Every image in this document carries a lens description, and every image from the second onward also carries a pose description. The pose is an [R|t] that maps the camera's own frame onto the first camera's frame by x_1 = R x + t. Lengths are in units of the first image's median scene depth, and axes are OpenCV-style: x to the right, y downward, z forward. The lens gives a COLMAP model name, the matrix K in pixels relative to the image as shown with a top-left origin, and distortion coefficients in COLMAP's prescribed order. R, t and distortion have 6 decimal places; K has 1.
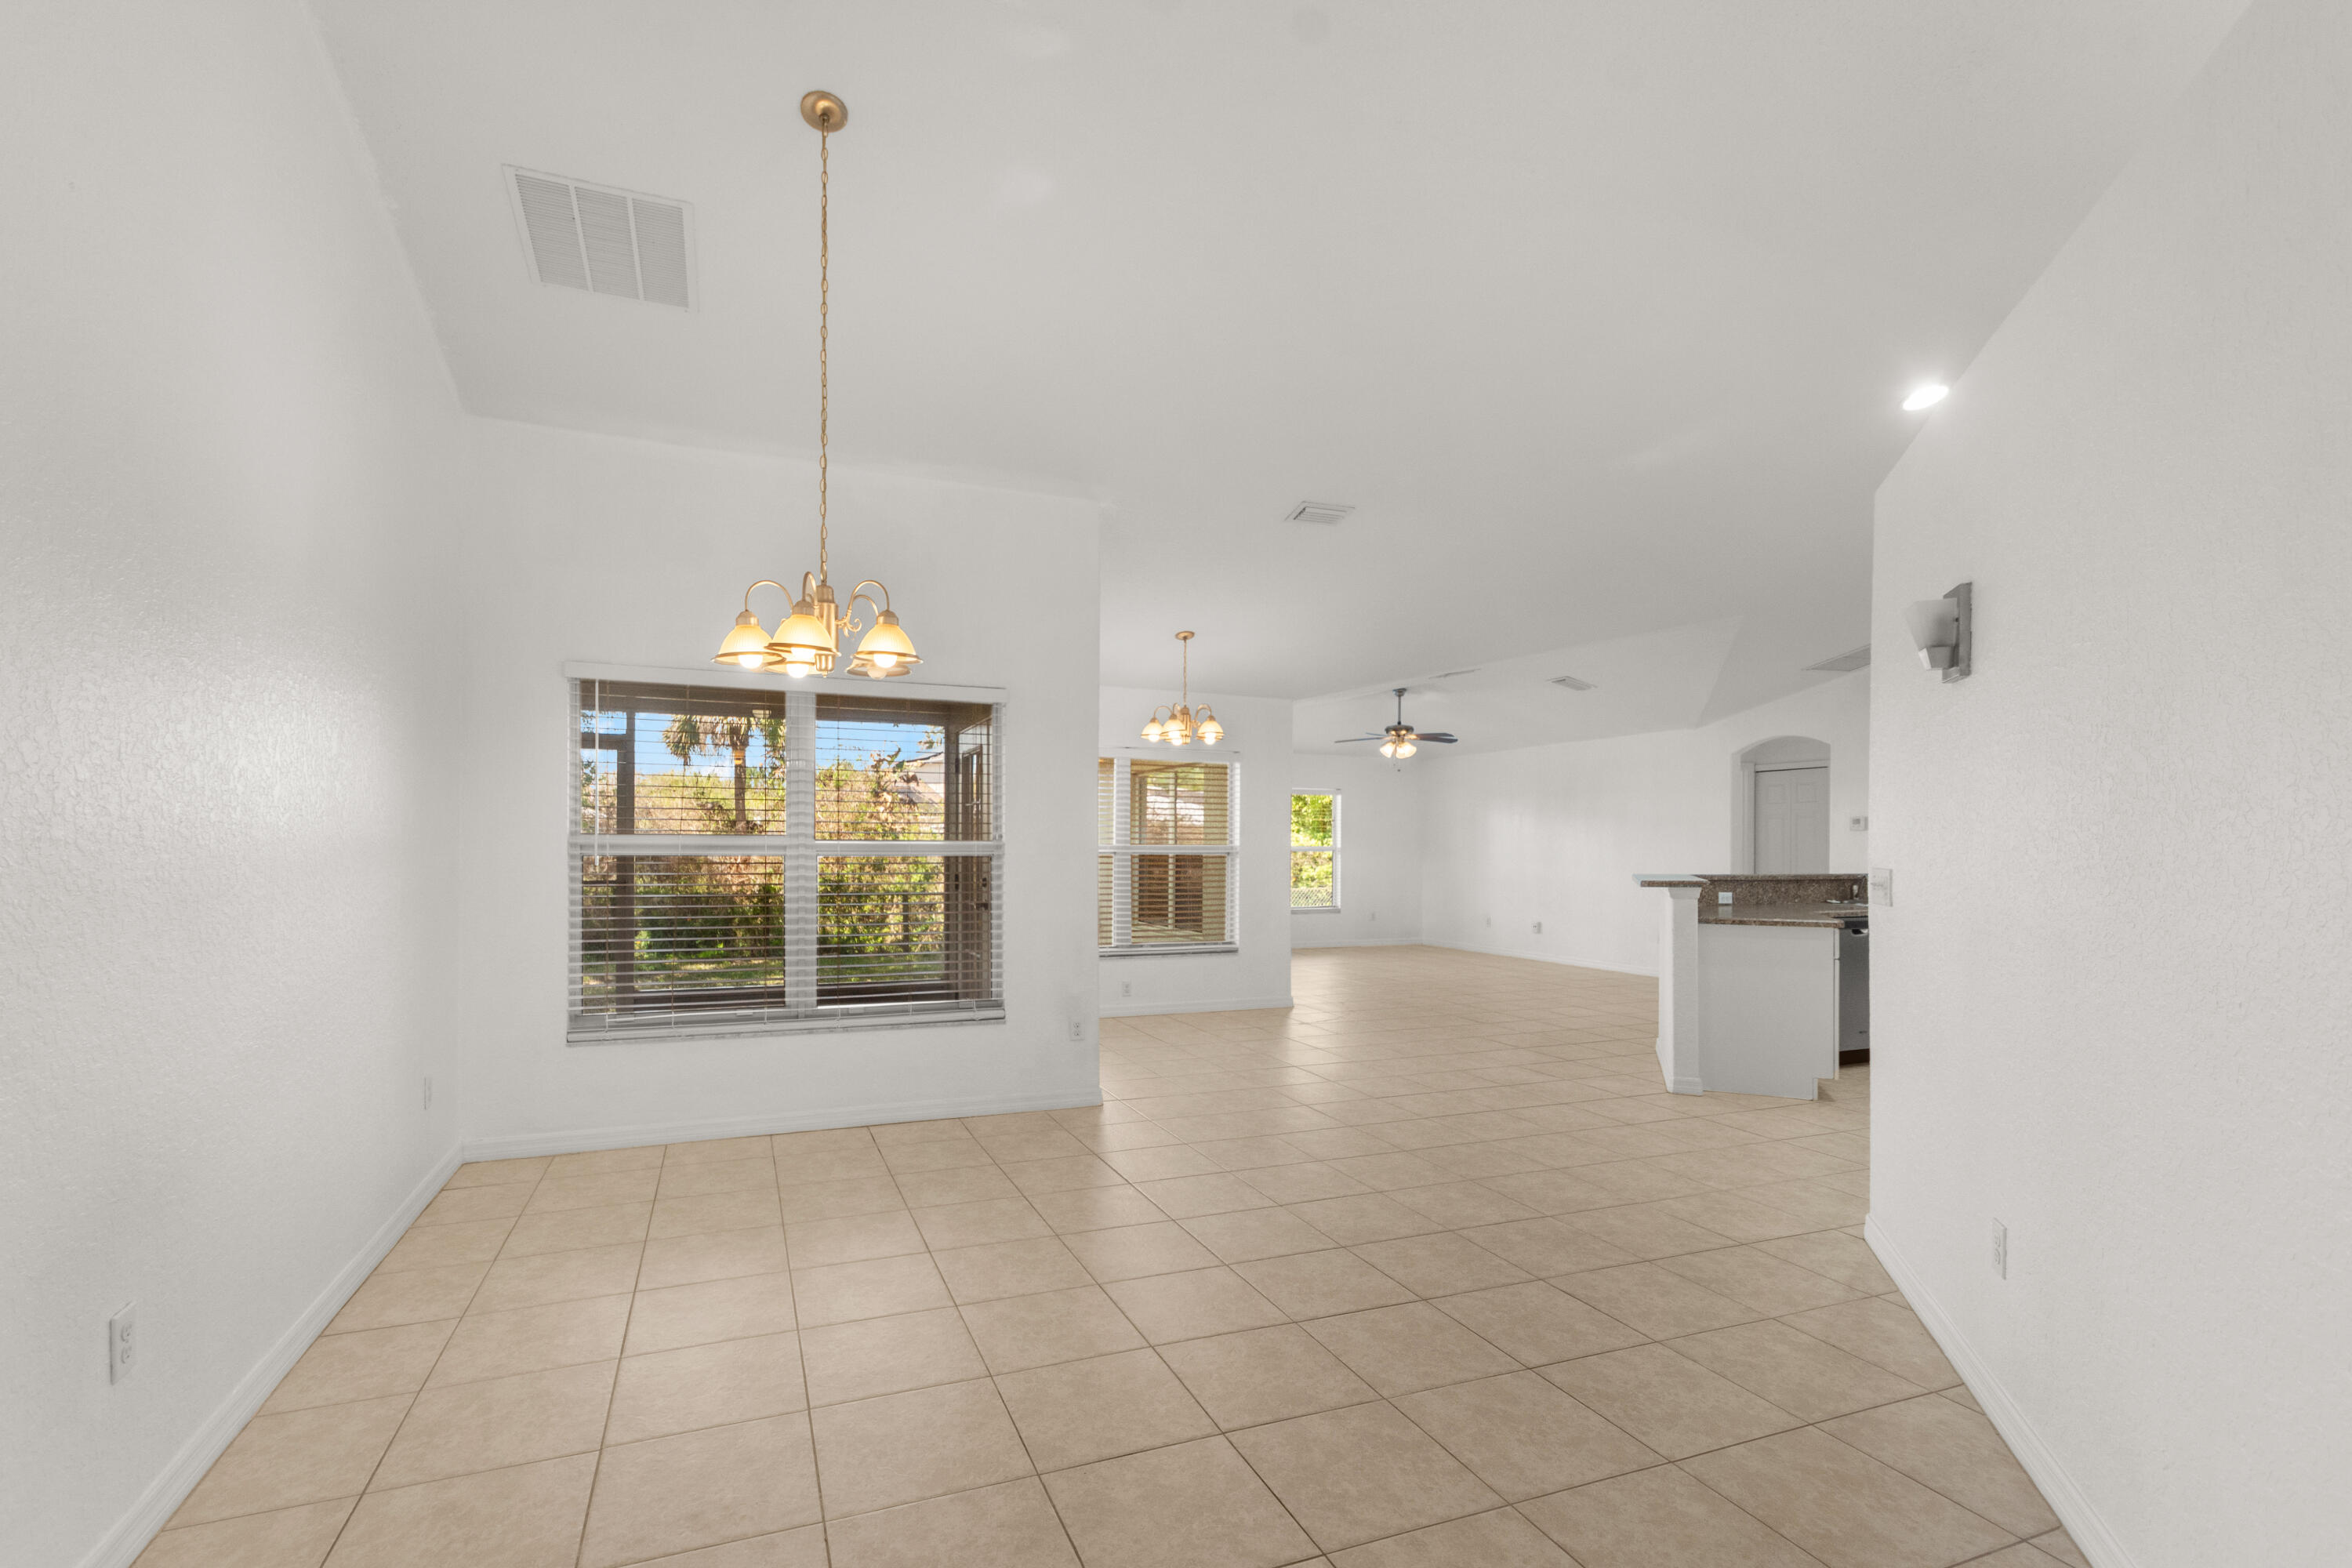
lens RADIAL K [[1039.6, 0, 1143.0], [0, 1039.6, 851.3], [0, 0, 1]] dist [0.007495, -0.004043]
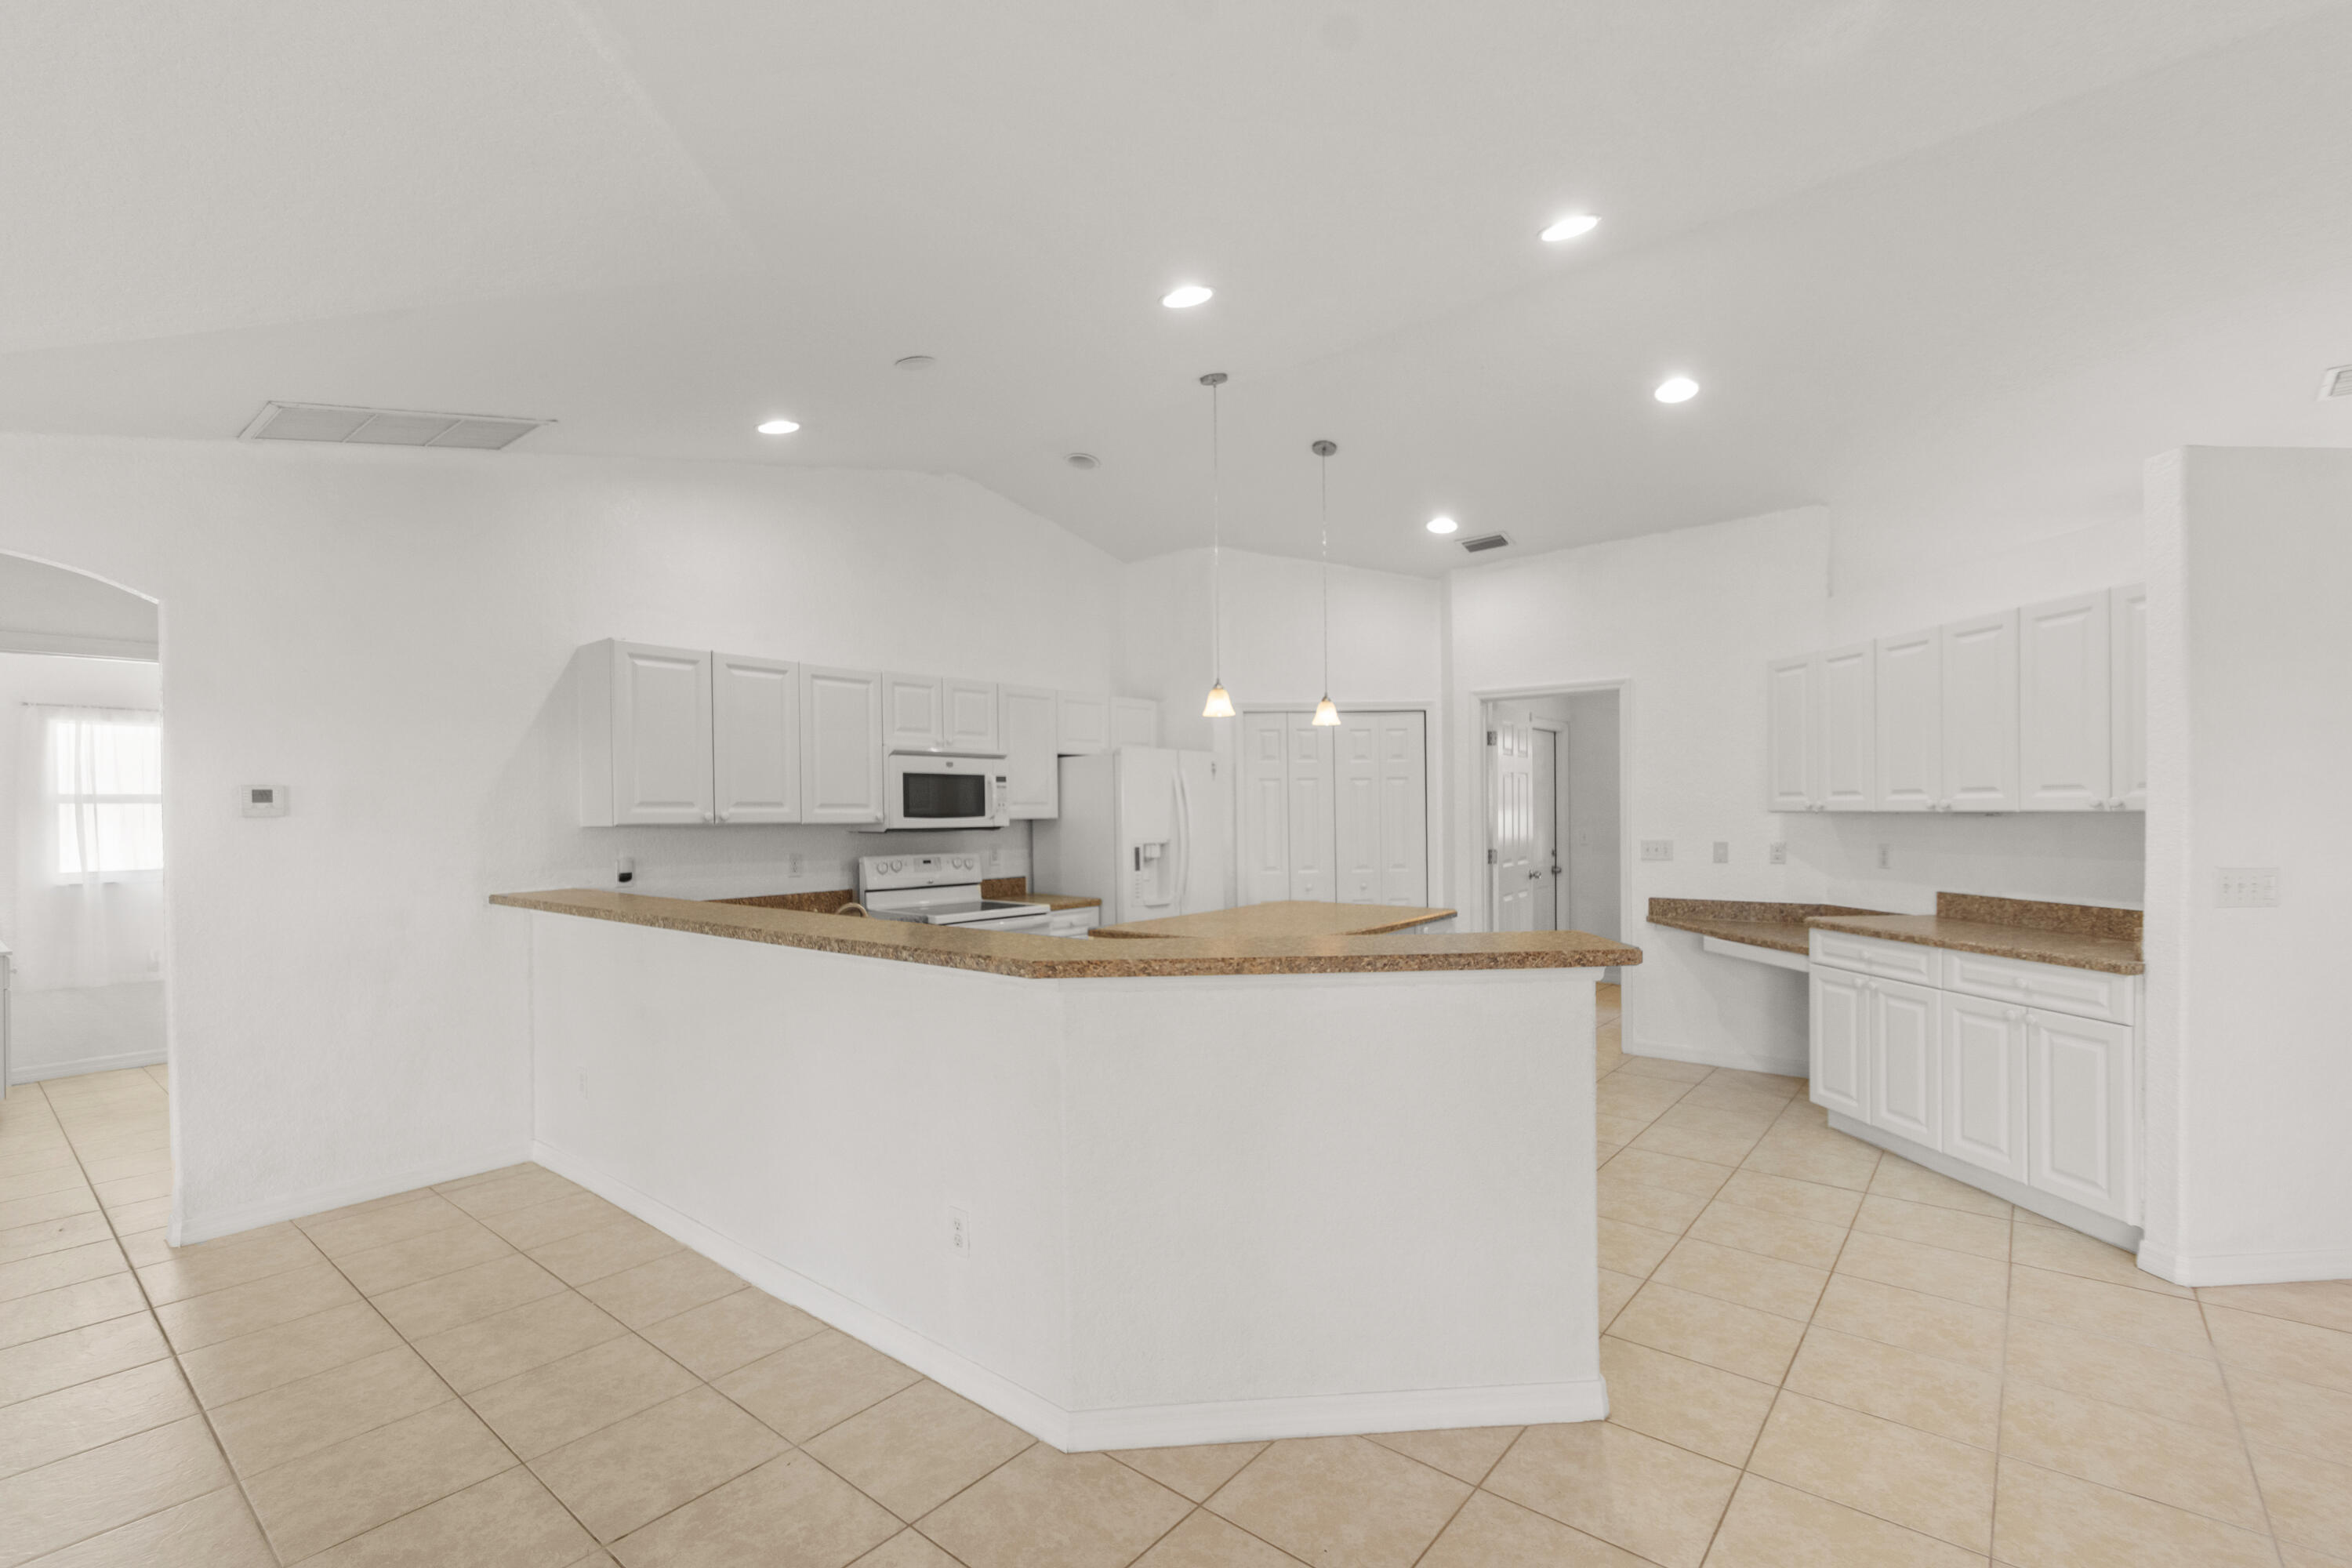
lens RADIAL K [[1039.6, 0, 1152.8], [0, 1039.6, 826.7], [0, 0, 1]] dist [0.007495, -0.004043]
pose [[-0.473437, -0.014648, 0.880706, 0.139814], [0.013036, 0.999636, 0.023634, -0.022540], [-0.880731, 0.022670, -0.473074, 0.919455]]
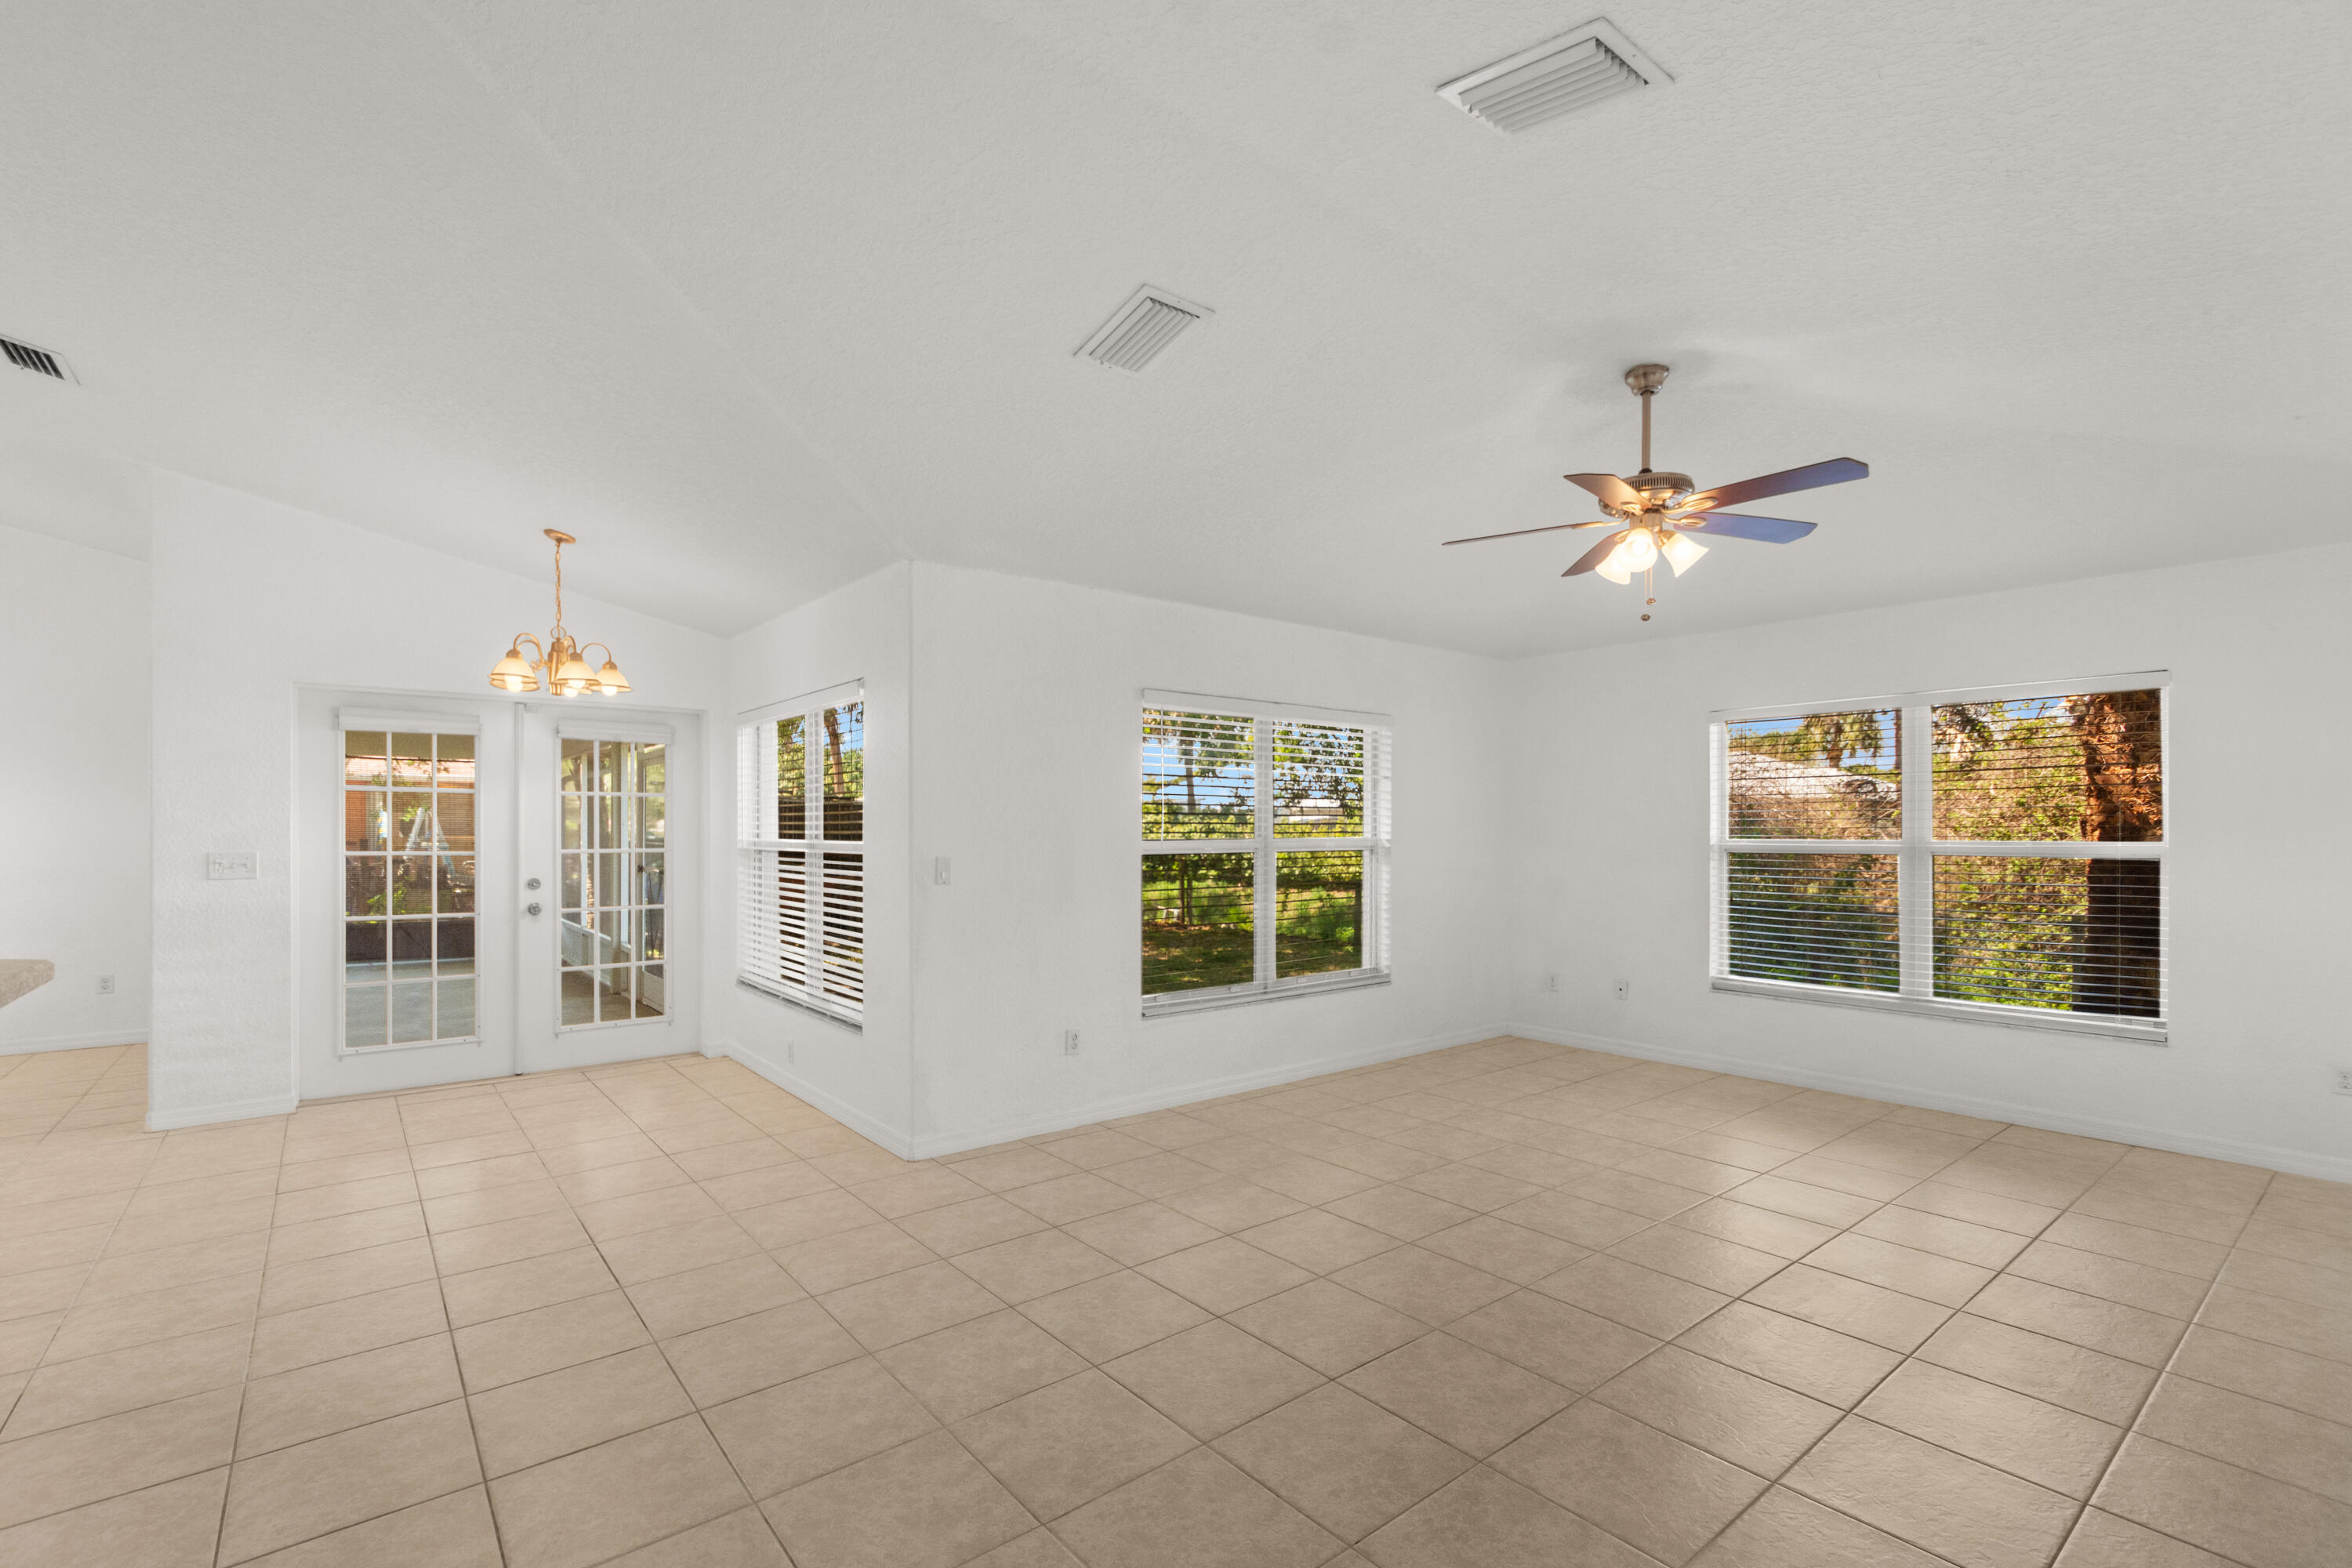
lens RADIAL K [[1039.6, 0, 1153.0], [0, 1039.6, 835.4], [0, 0, 1]] dist [0.007495, -0.004043]
pose [[0.288021, 0.001684, -0.957623, 0.675242], [-0.003636, 0.999993, 0.000665, -0.011029], [0.957617, 0.003290, 0.288025, 0.987828]]
